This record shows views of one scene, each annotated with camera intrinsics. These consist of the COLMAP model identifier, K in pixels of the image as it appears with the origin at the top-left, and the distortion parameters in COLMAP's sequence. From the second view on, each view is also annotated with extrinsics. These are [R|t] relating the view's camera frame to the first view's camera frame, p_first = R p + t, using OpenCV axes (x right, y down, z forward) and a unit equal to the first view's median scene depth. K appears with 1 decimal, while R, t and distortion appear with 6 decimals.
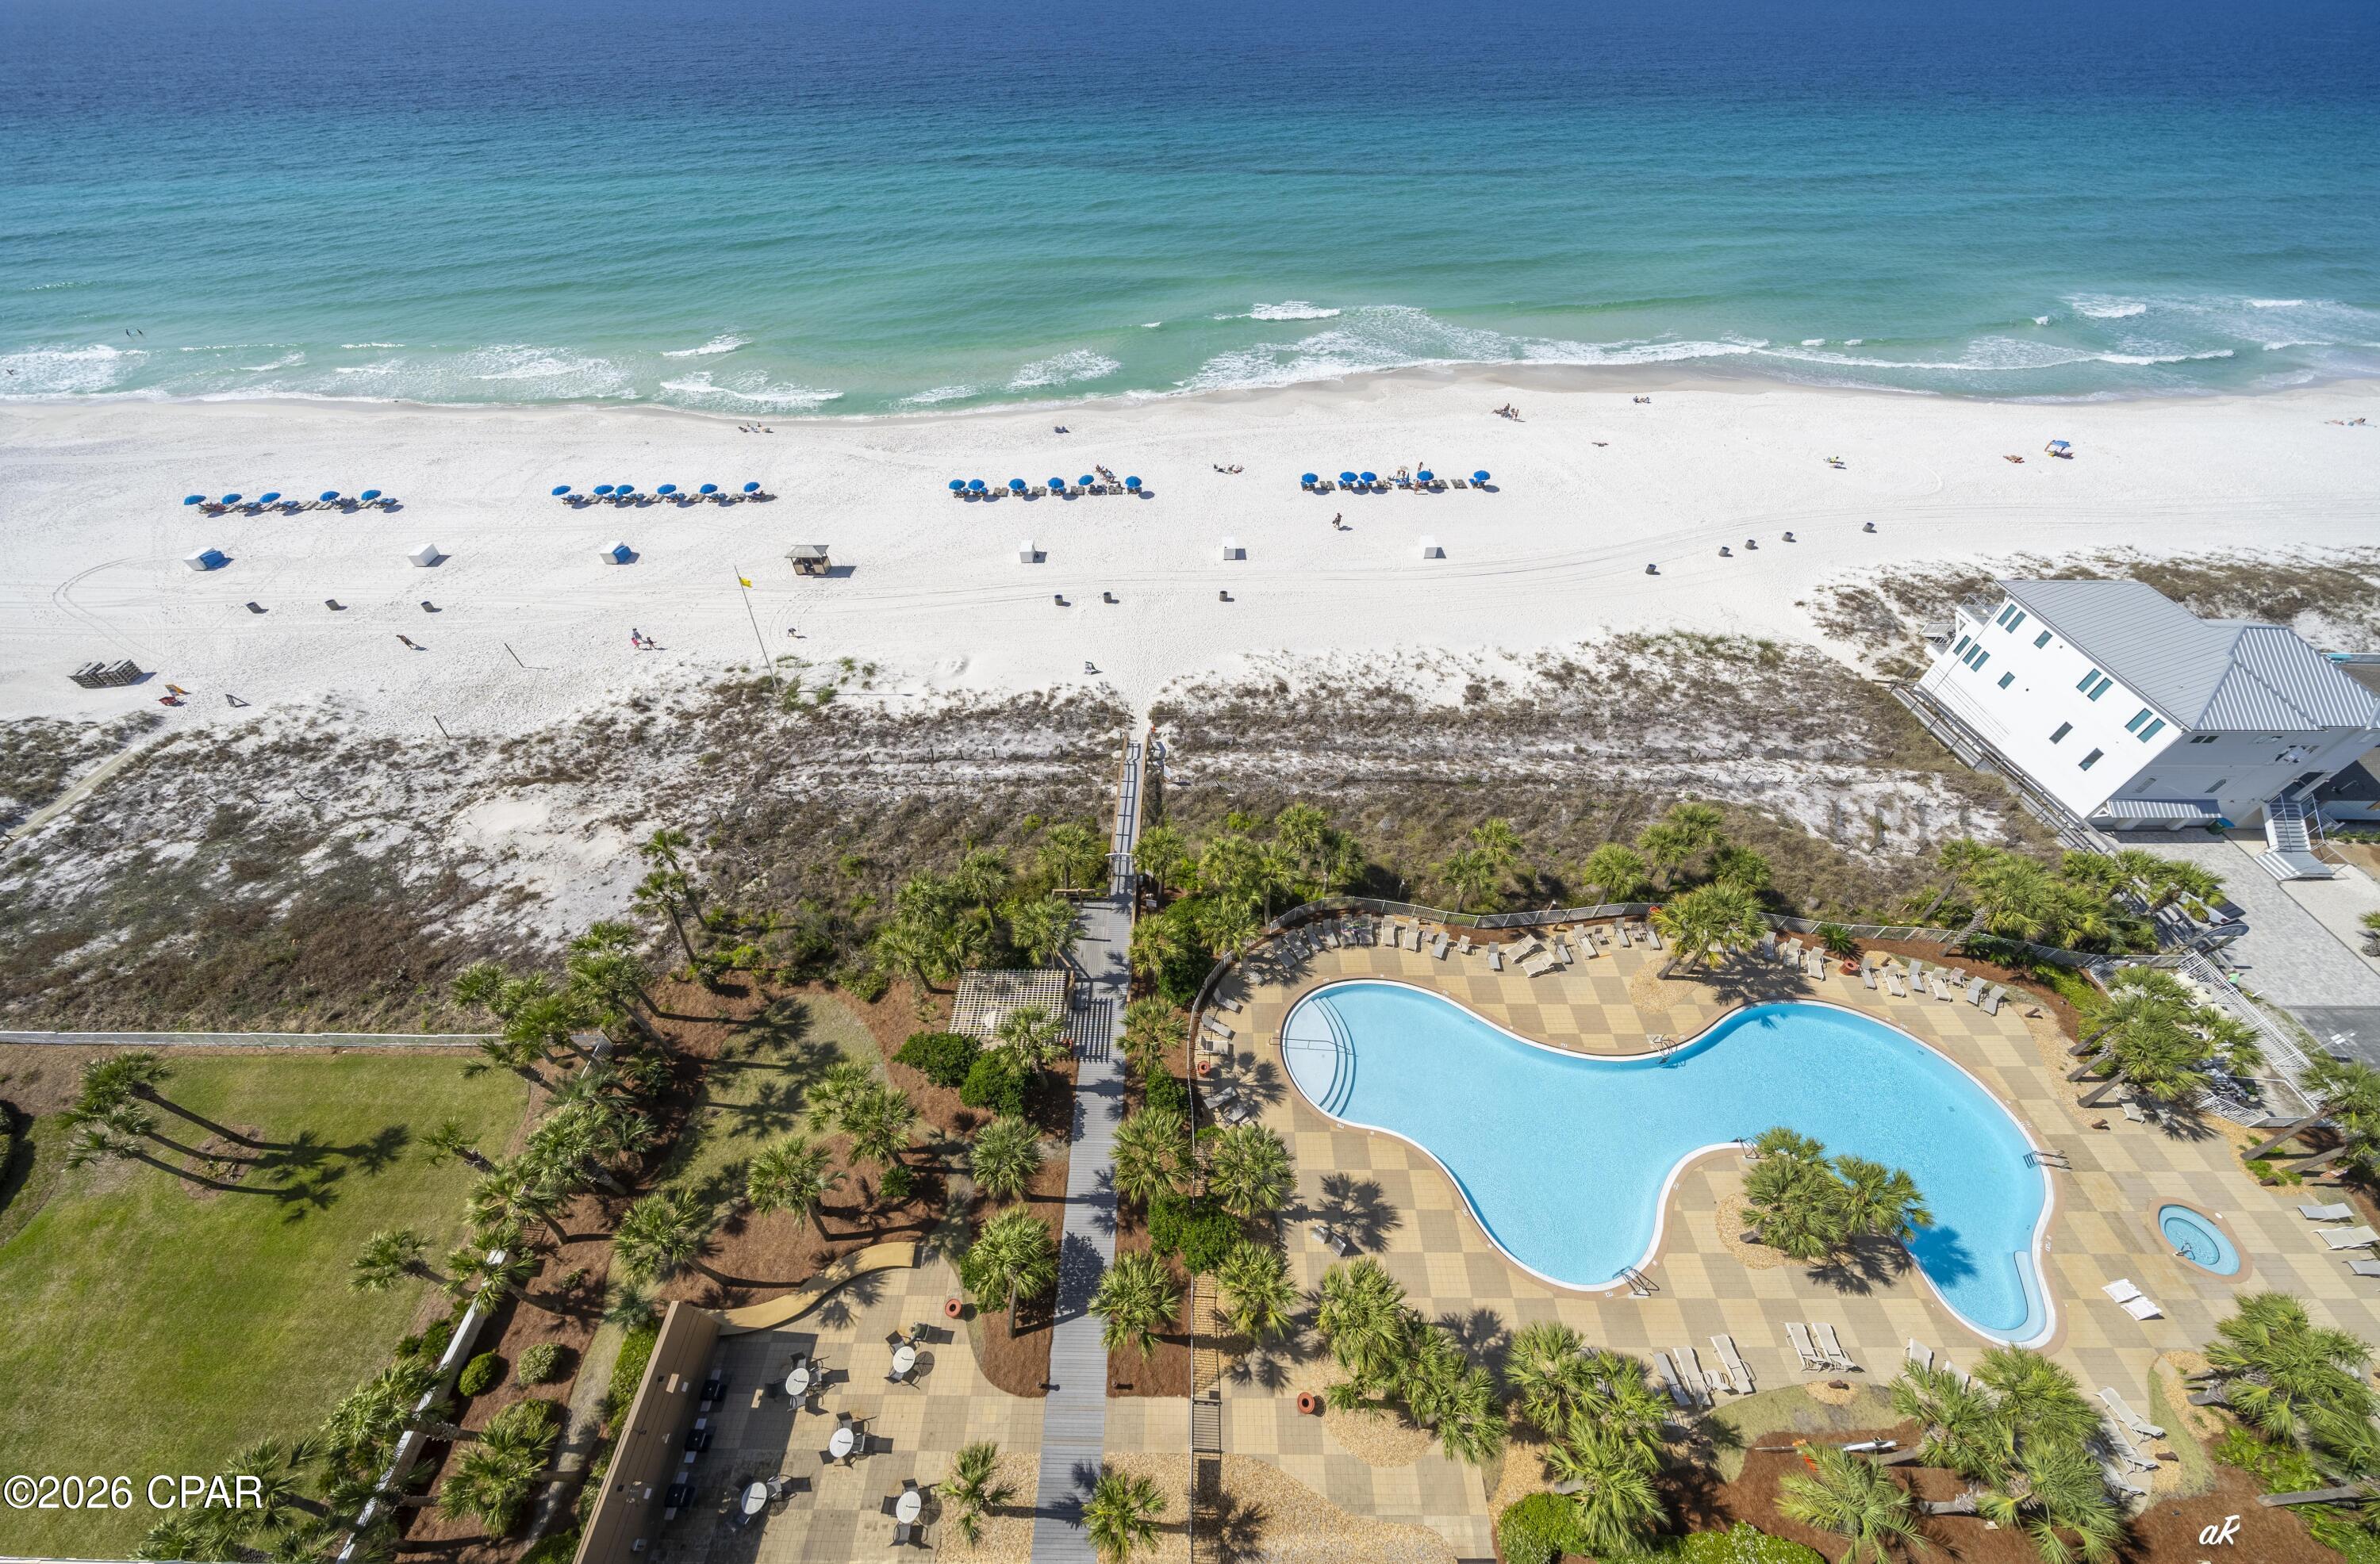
lens RADIAL K [[822.0, 0, 1185.6], [0, 822.0, 778.3], [0, 0, 1]] dist [-0.004210, -0.000931]
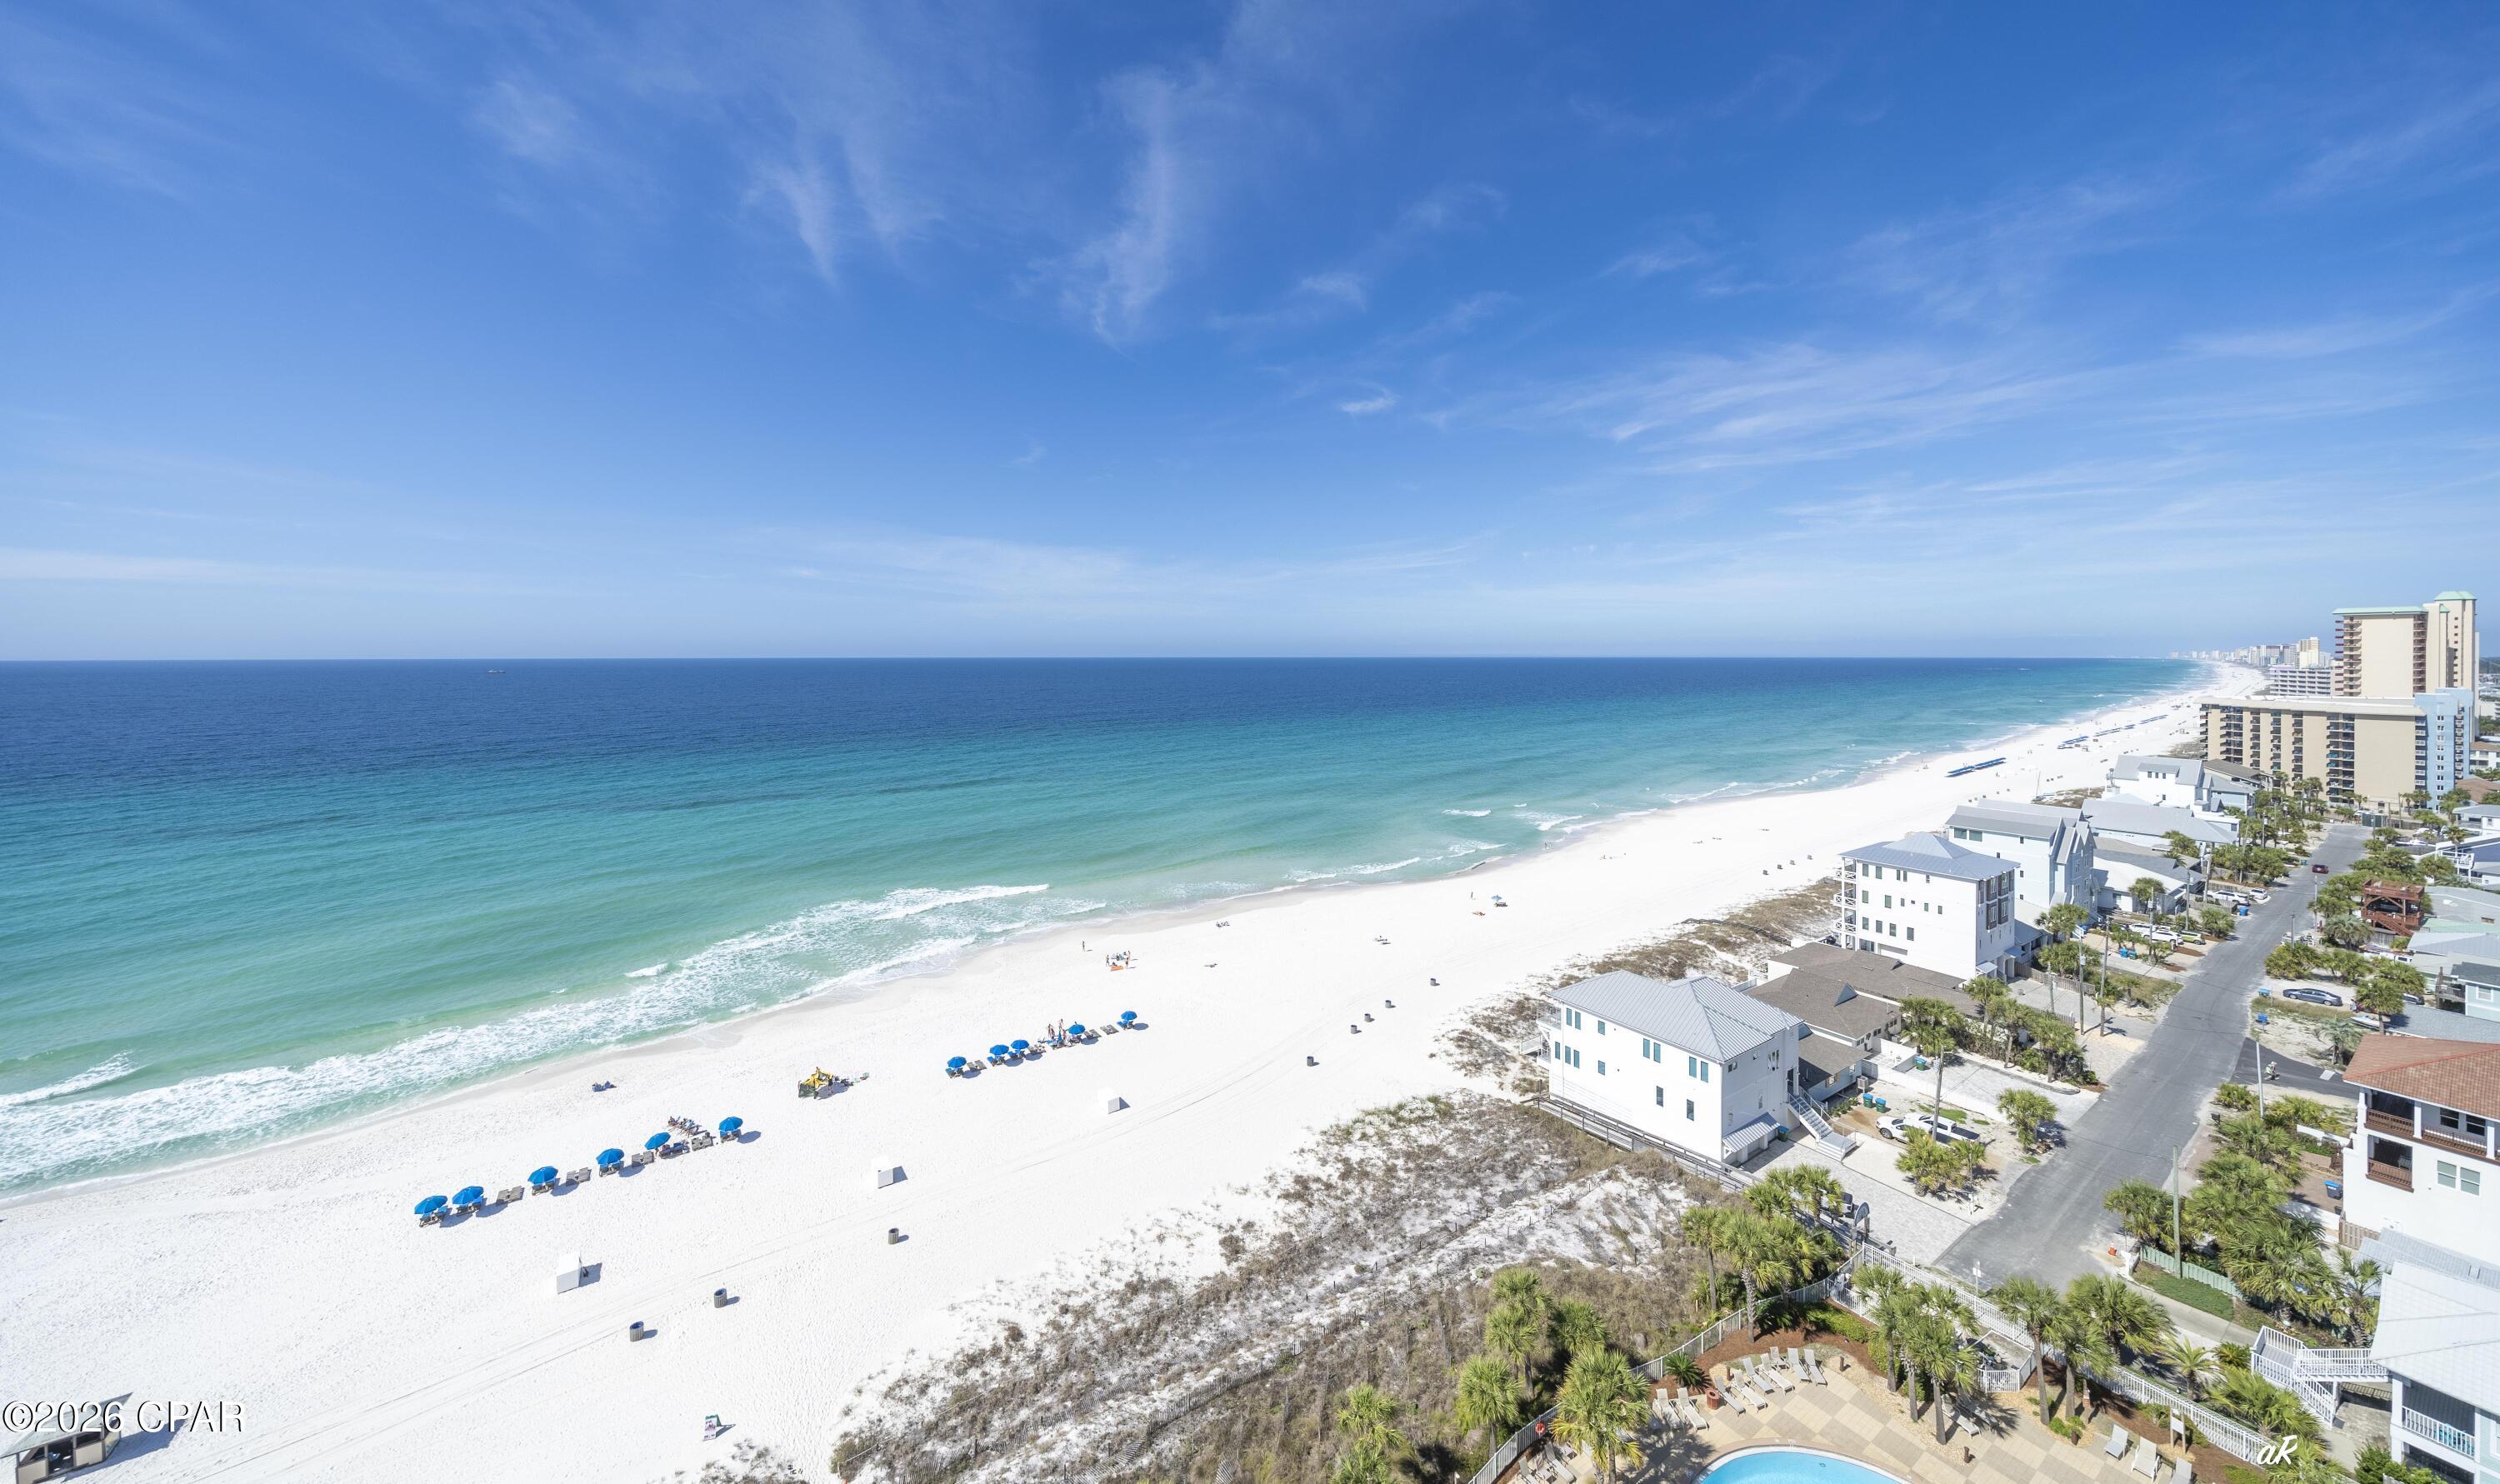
lens RADIAL K [[862.4, 0, 1243.7], [0, 862.4, 656.3], [0, 0, 1]] dist [-0.006062, -0.000038]
pose [[0.835742, -0.000765, 0.549122, -0.150399], [0.387797, 0.708821, -0.589224, -0.004754], [-0.388779, 0.705388, 0.592688, 0.007293]]
